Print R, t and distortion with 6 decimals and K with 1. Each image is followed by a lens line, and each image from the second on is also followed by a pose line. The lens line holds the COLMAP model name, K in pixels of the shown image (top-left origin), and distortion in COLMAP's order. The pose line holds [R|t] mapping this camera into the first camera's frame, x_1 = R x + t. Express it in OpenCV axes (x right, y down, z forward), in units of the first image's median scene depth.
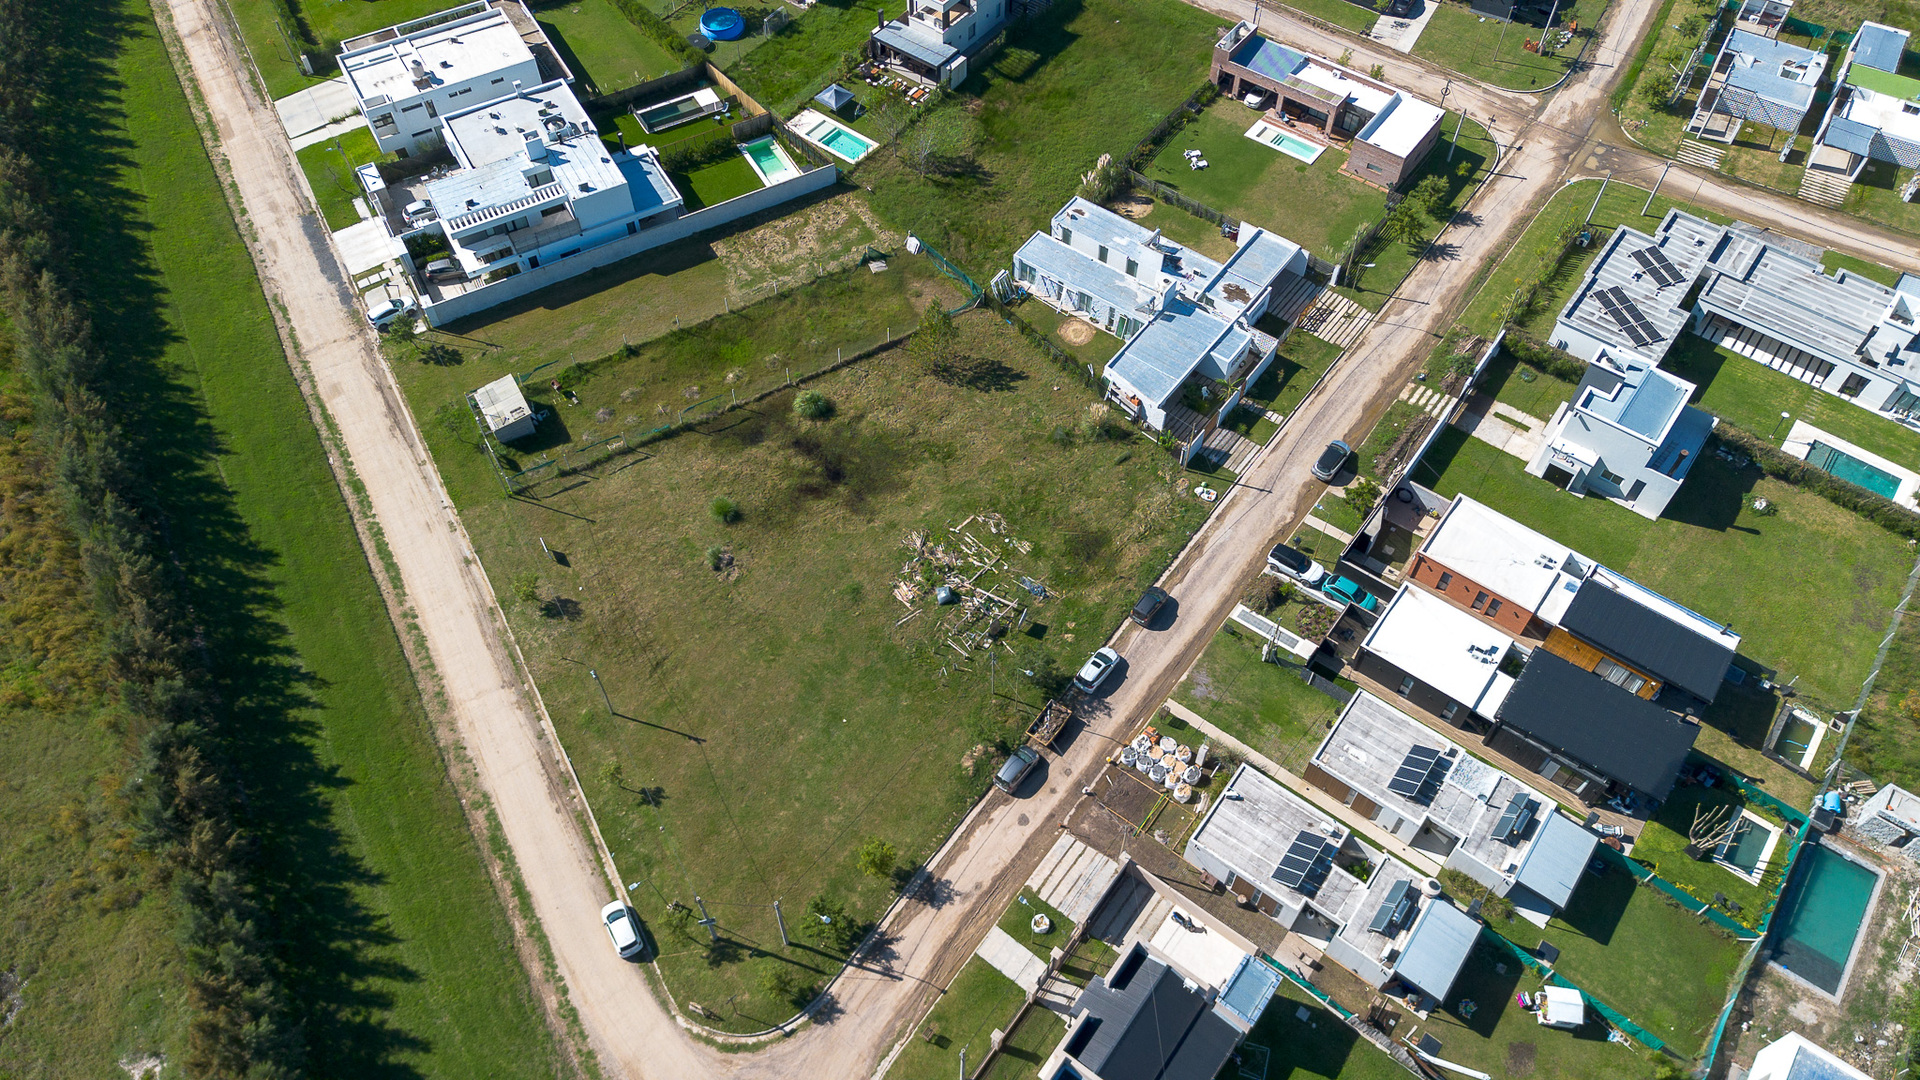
lens RADIAL K [[1357.4, 0, 963.7], [0, 1357.4, 532.2], [0, 0, 1]] dist [0.064573, -0.067001]
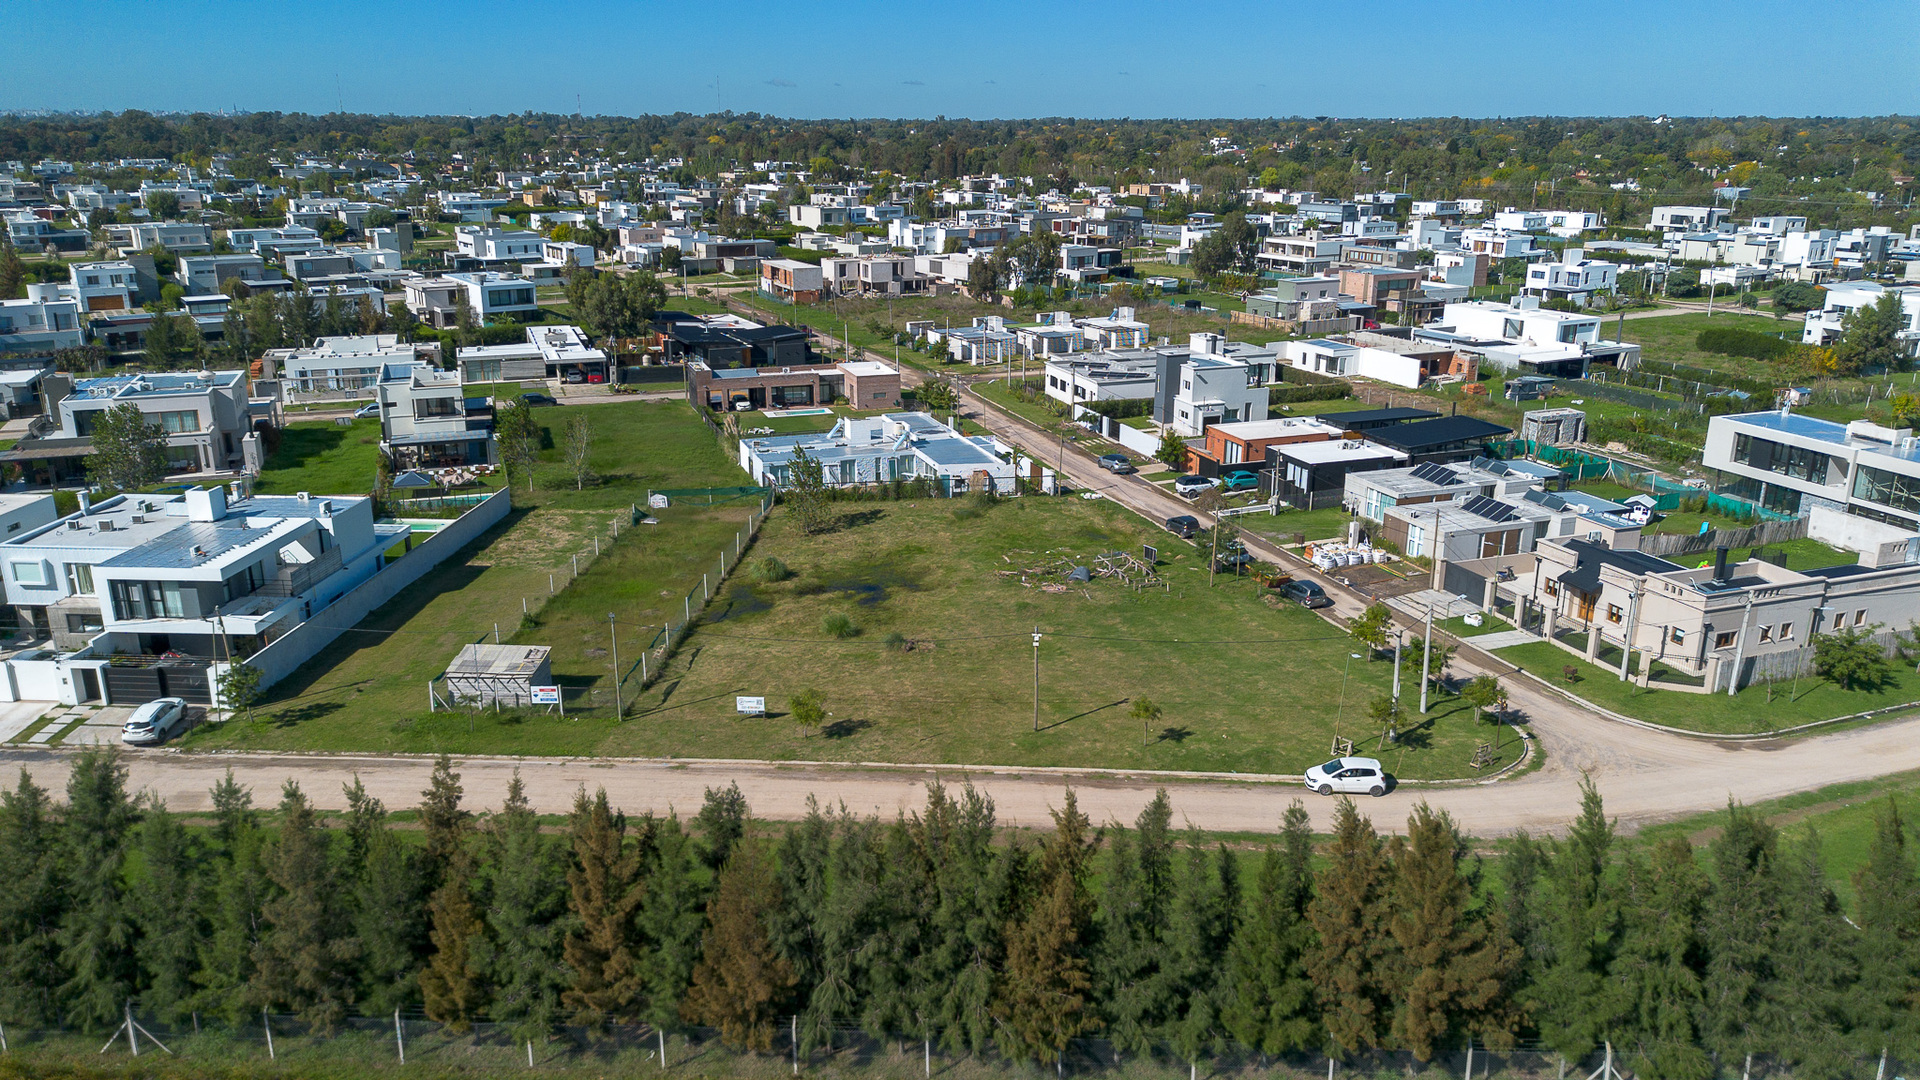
lens RADIAL K [[1357.4, 0, 963.7], [0, 1357.4, 532.2], [0, 0, 1]] dist [0.064573, -0.067001]
pose [[0.543178, -0.241057, 0.804269, -0.774024], [0.676486, 0.693025, -0.249163, 0.195963], [-0.497316, 0.679417, 0.539508, 0.489249]]
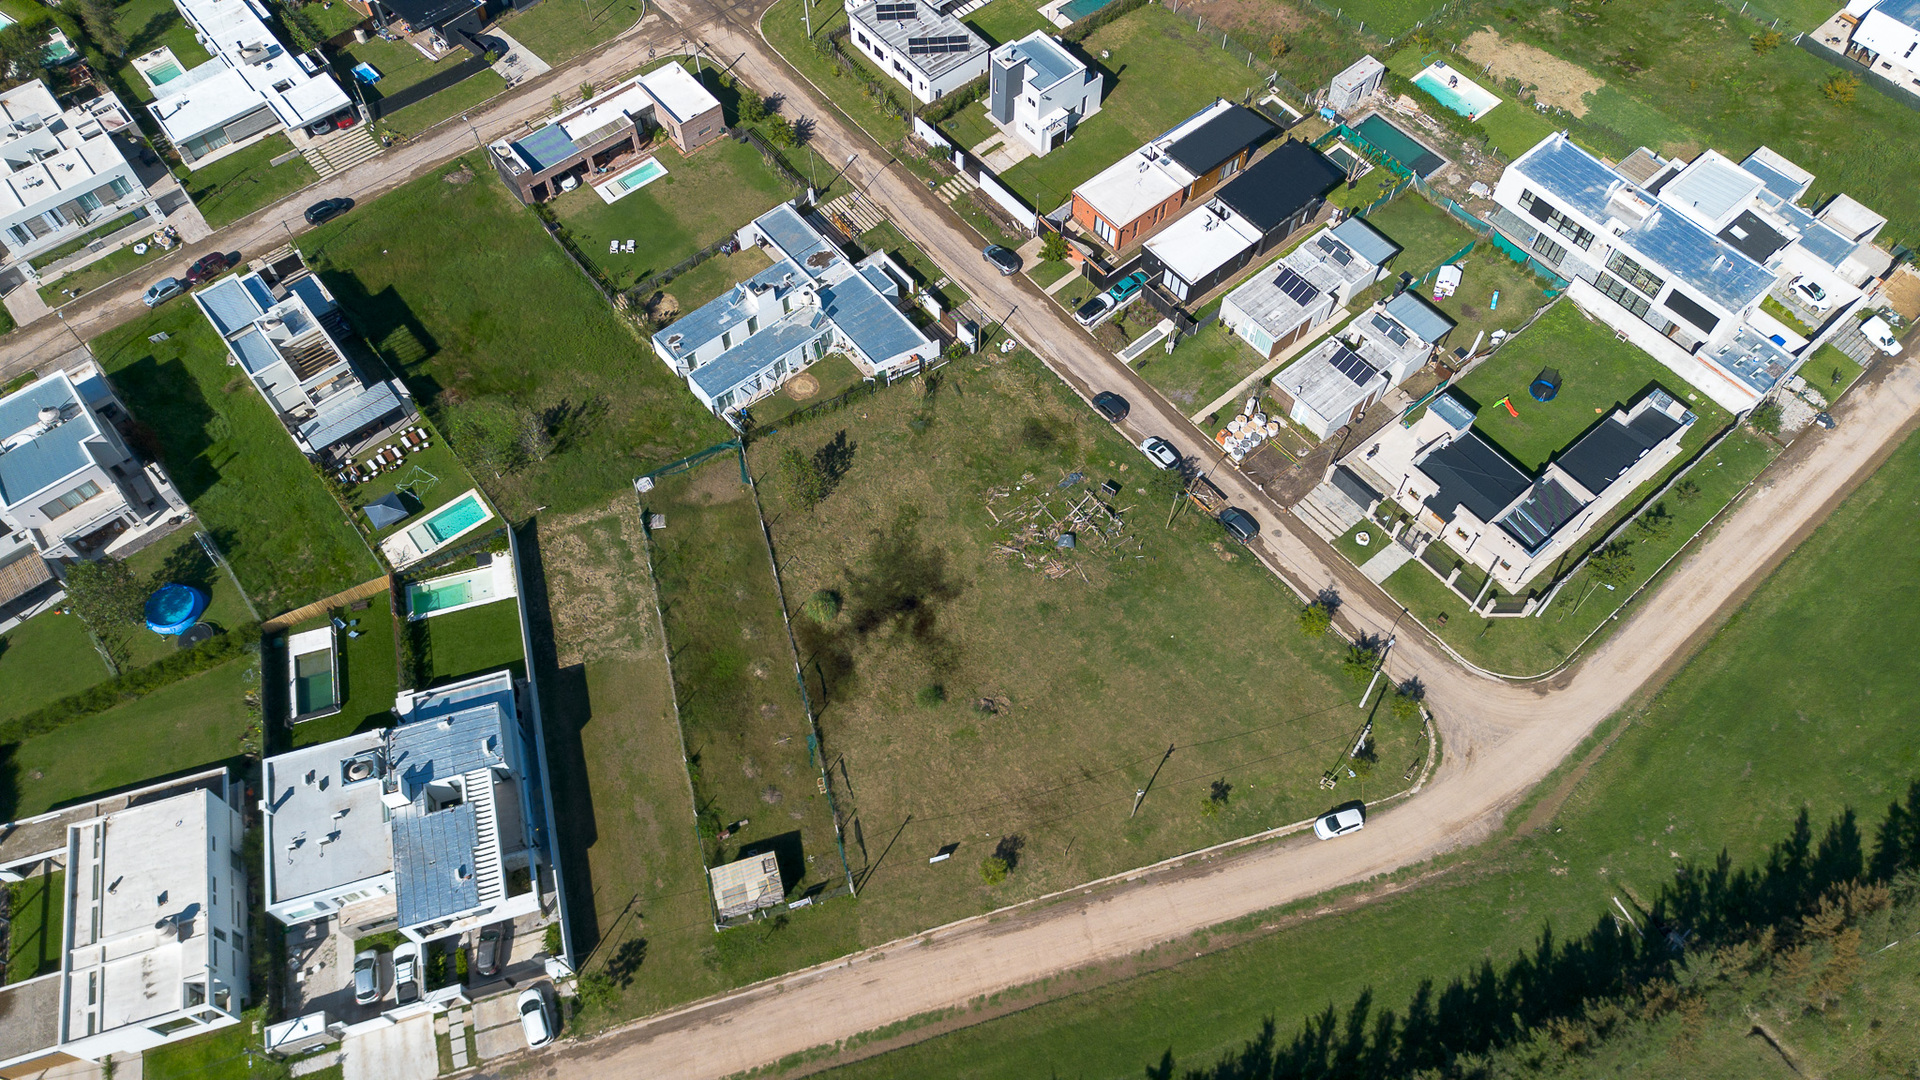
lens RADIAL K [[1357.4, 0, 963.7], [0, 1357.4, 532.2], [0, 0, 1]] dist [0.064573, -0.067001]
pose [[0.232698, -0.827307, 0.511288, -0.599896], [0.785690, 0.469755, 0.402519, -0.477365], [-0.573187, 0.308049, 0.759317, 0.152788]]
